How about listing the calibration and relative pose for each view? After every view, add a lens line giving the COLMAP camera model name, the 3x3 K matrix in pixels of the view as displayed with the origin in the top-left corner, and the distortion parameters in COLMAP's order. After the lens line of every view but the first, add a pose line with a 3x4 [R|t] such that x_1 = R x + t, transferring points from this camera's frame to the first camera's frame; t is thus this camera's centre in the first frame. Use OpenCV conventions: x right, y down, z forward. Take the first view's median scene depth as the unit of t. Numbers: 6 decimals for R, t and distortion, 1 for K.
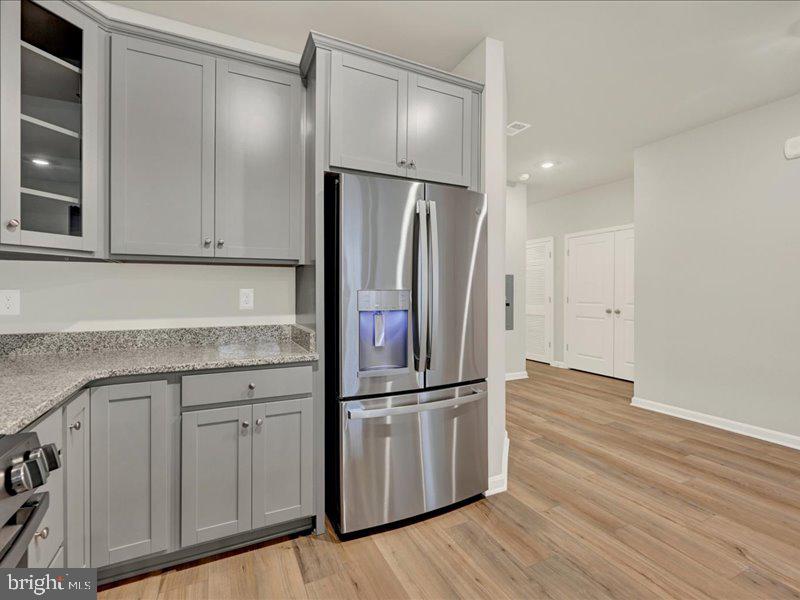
lens RADIAL K [[372.9, 0, 395.7], [0, 372.9, 291.0], [0, 0, 1]] dist [-0.000090, 0.000837]
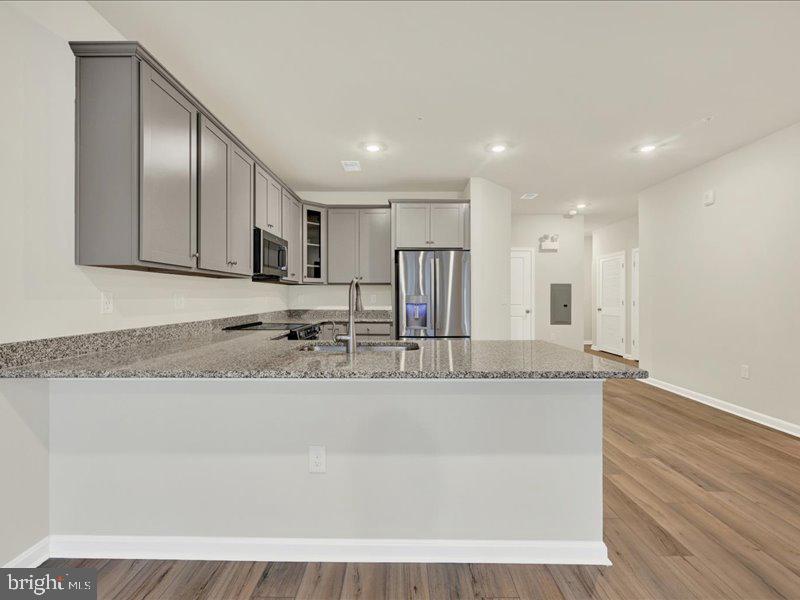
lens RADIAL K [[367.8, 0, 396.1], [0, 367.8, 295.8], [0, 0, 1]] dist [0.004853, -0.002704]
pose [[0.893020, 0.002902, -0.450008, 0.938666], [-0.002367, 0.999996, 0.001751, -0.003483], [0.450011, -0.000499, 0.893023, -1.239762]]
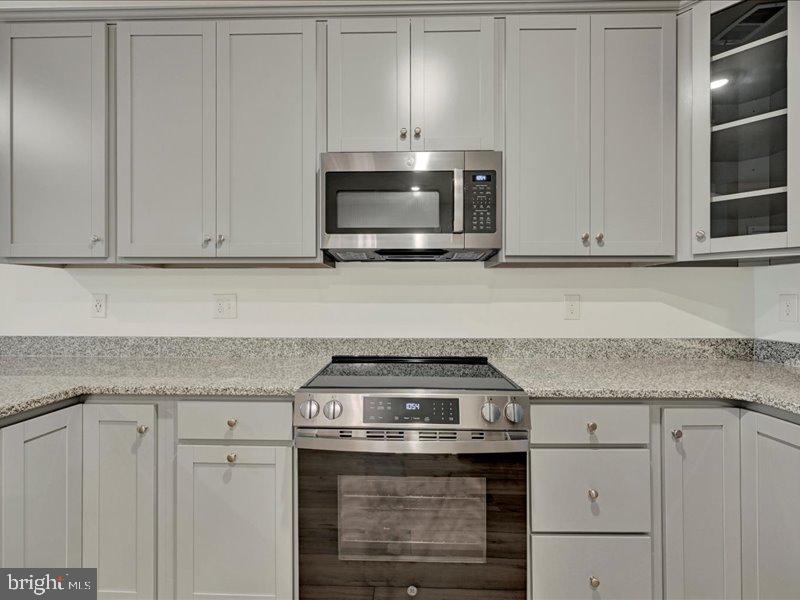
lens RADIAL K [[372.9, 0, 393.6], [0, 372.9, 297.4], [0, 0, 1]] dist [-0.000090, 0.000837]
pose [[-0.457493, 0.001557, -0.889212, 0.249137], [0.001755, 0.999998, 0.000849, -0.001493], [0.889211, -0.001172, -0.457495, 0.513016]]
